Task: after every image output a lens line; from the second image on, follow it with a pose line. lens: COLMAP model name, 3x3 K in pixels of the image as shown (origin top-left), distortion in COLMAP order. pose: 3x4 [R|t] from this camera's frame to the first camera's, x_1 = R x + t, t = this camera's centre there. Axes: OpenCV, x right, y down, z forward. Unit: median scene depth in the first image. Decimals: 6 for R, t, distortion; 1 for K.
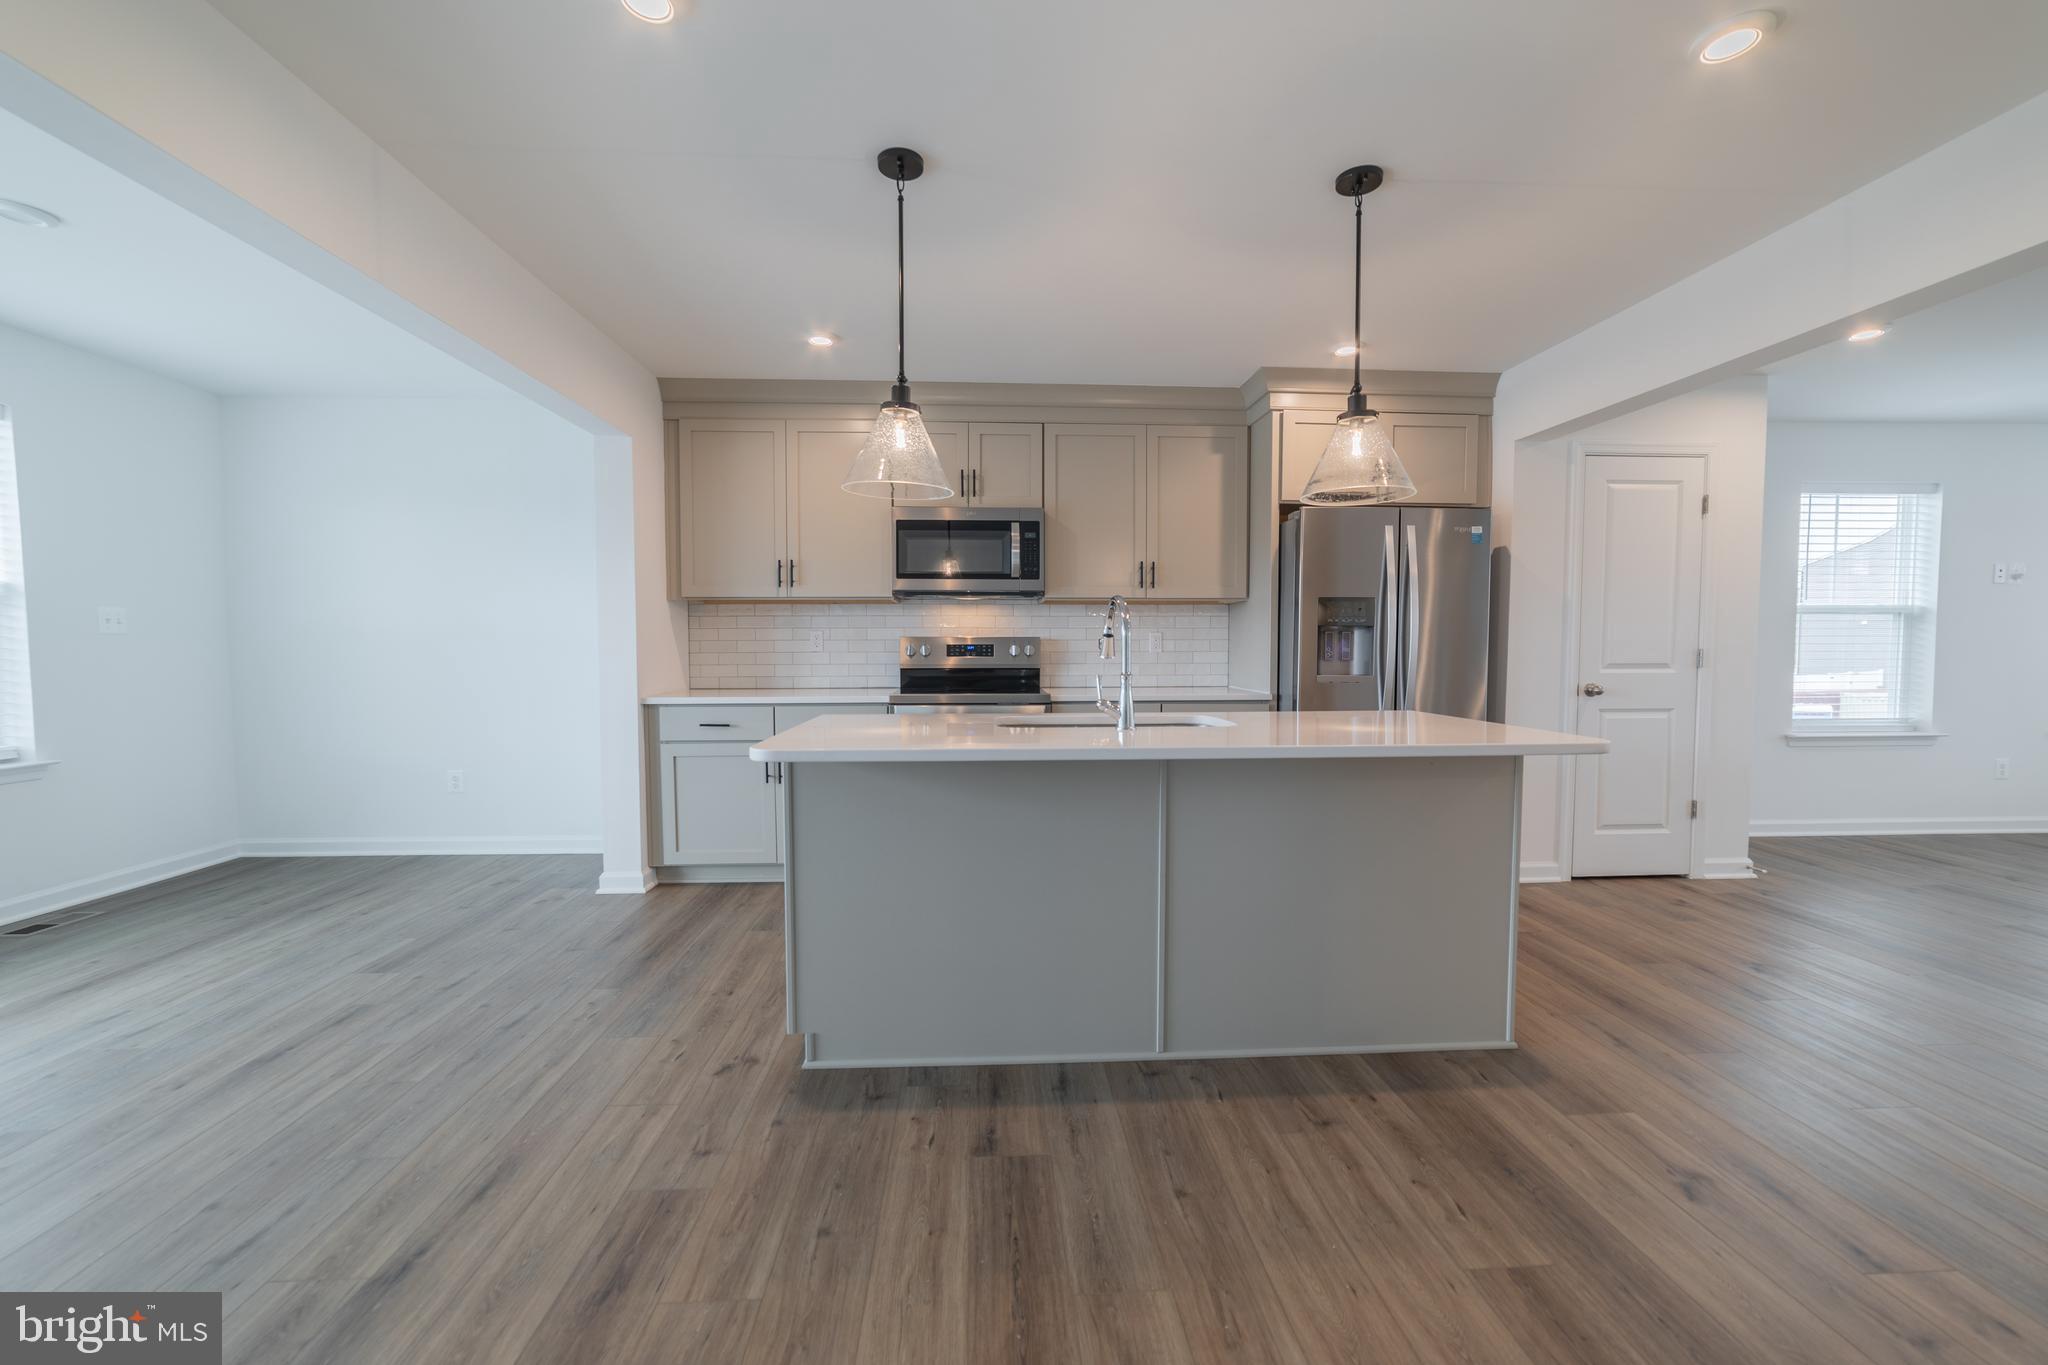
lens RADIAL K [[783.8, 0, 1003.4], [0, 783.8, 674.6], [0, 0, 1]] dist [-0.011373, 0.001505]
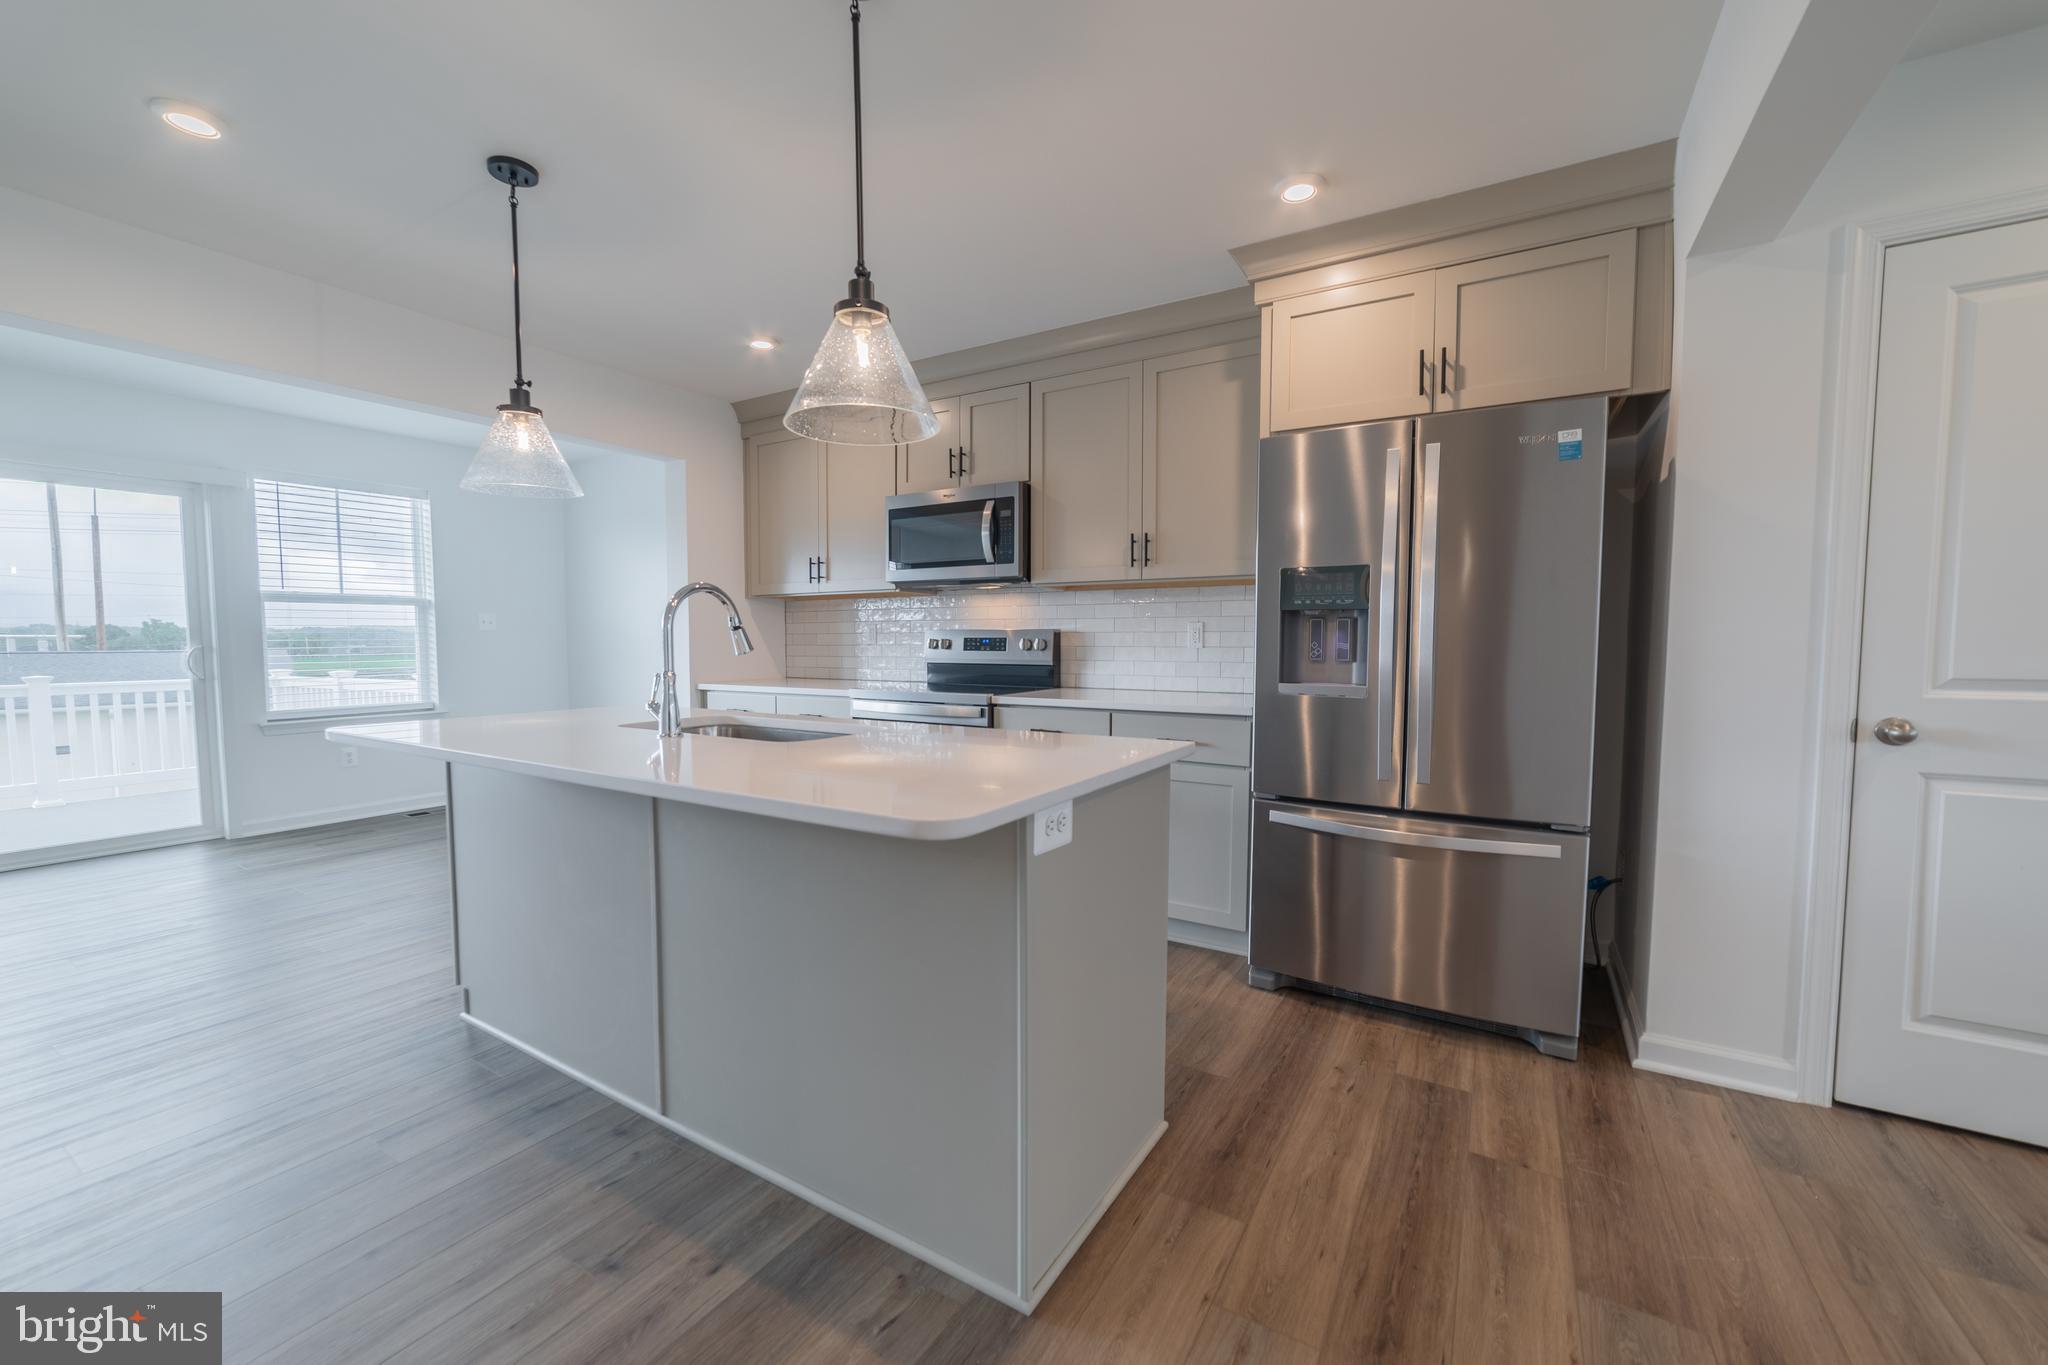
lens RADIAL K [[783.8, 0, 1023.7], [0, 783.8, 676.4], [0, 0, 1]] dist [-0.011373, 0.001505]
pose [[0.831149, 0.028439, -0.555322, 0.545823], [-0.024816, 0.999593, 0.014048, -0.007768], [0.555496, 0.002105, 0.831517, 0.283317]]
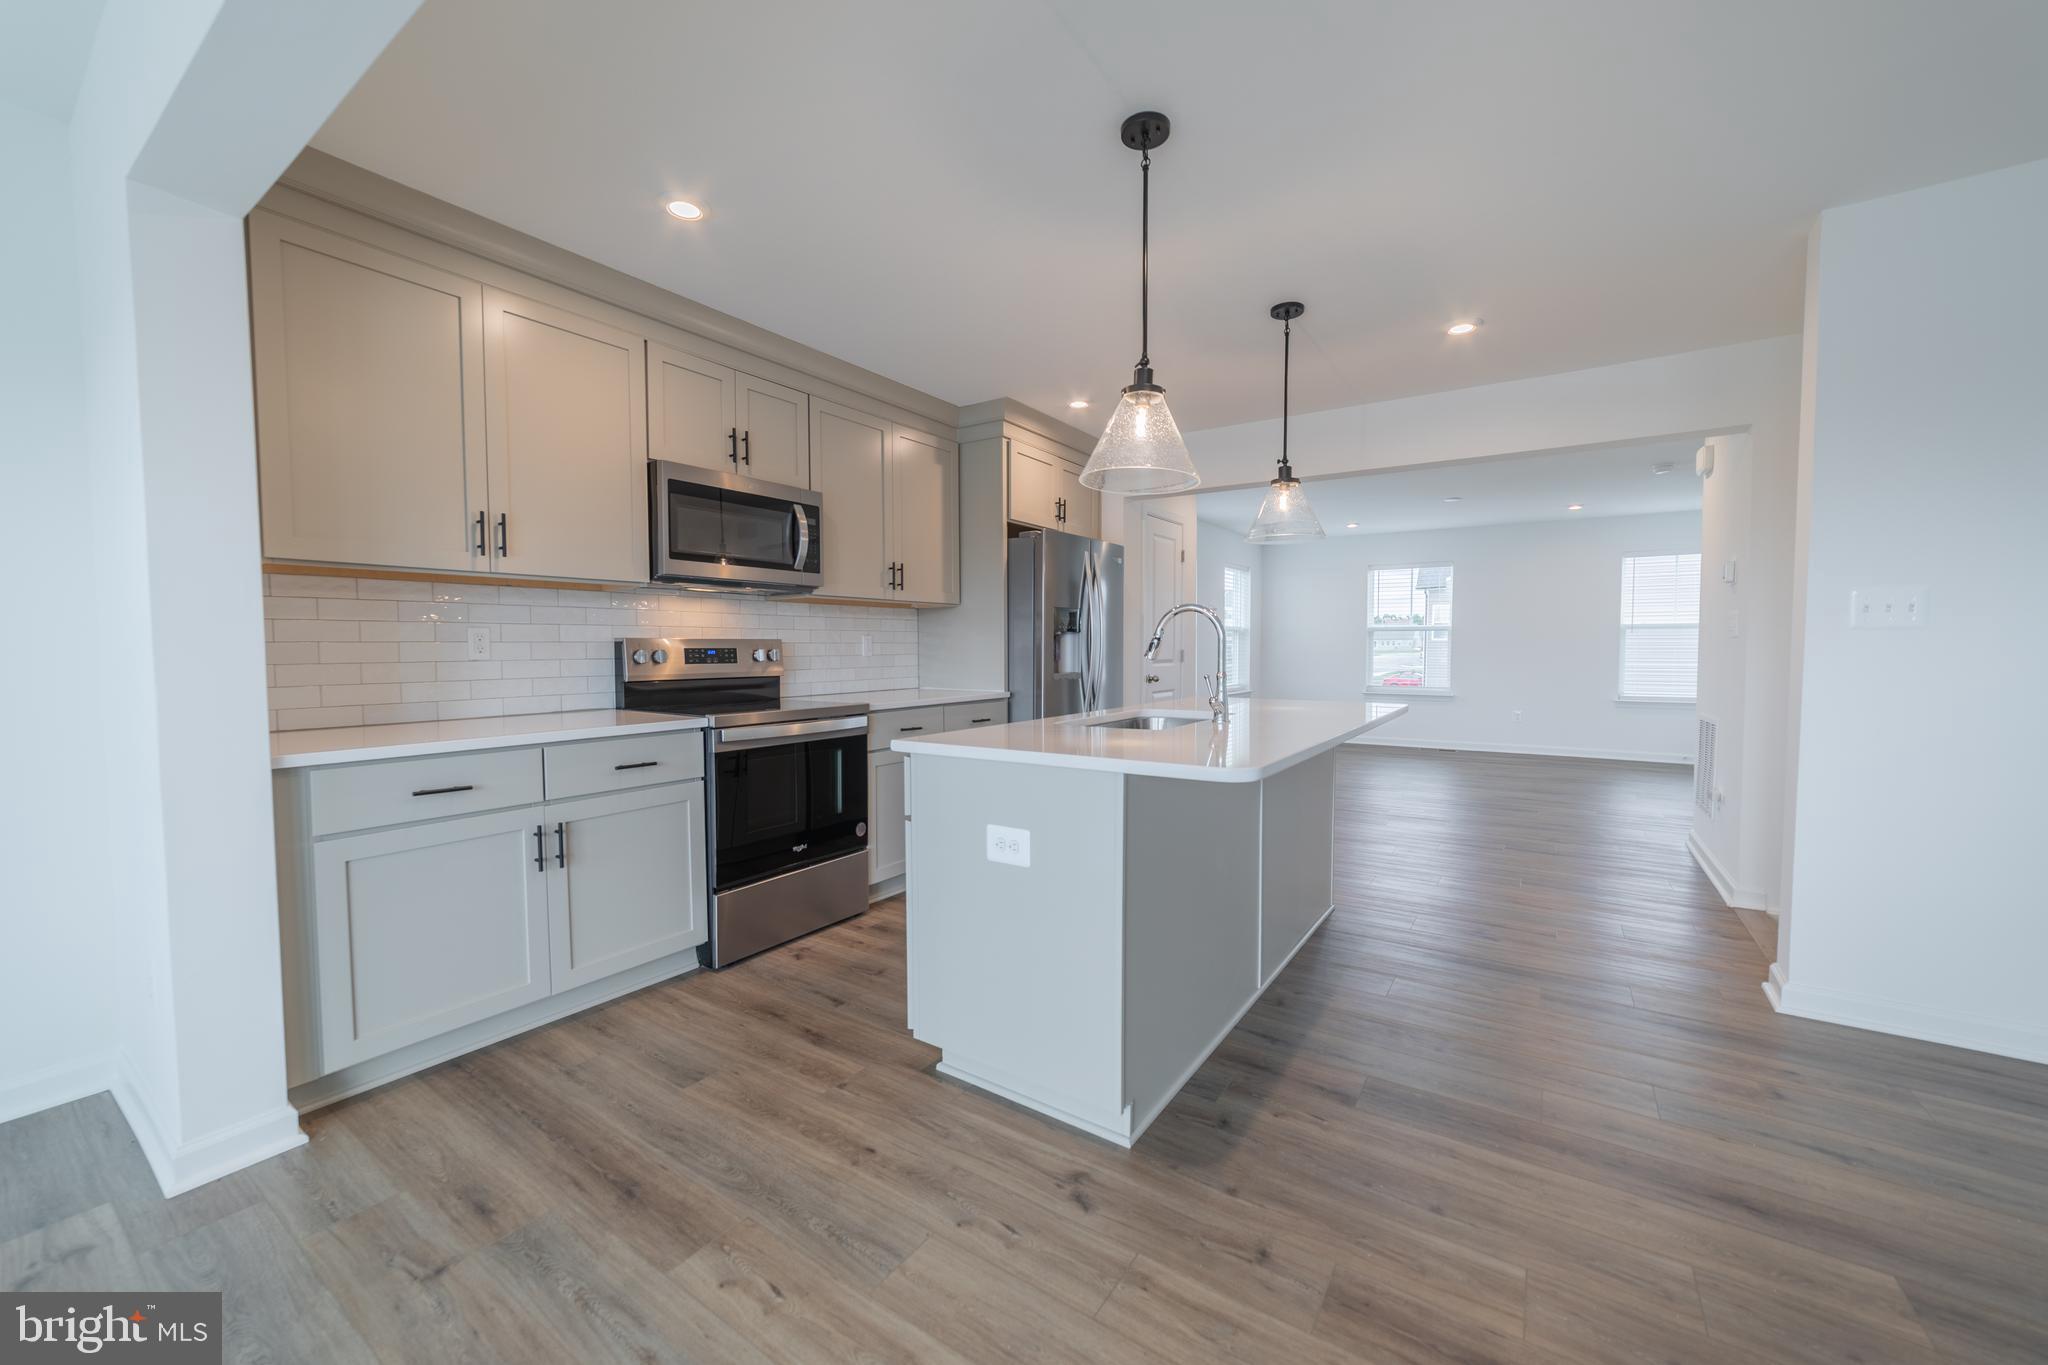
lens RADIAL K [[783.8, 0, 1009.5], [0, 783.8, 677.4], [0, 0, 1]] dist [-0.011373, 0.001505]
pose [[0.612170, -0.032489, 0.790058, -0.519960], [0.032805, 0.999339, 0.015676, -0.012535], [-0.790045, 0.016321, 0.612831, 0.301986]]
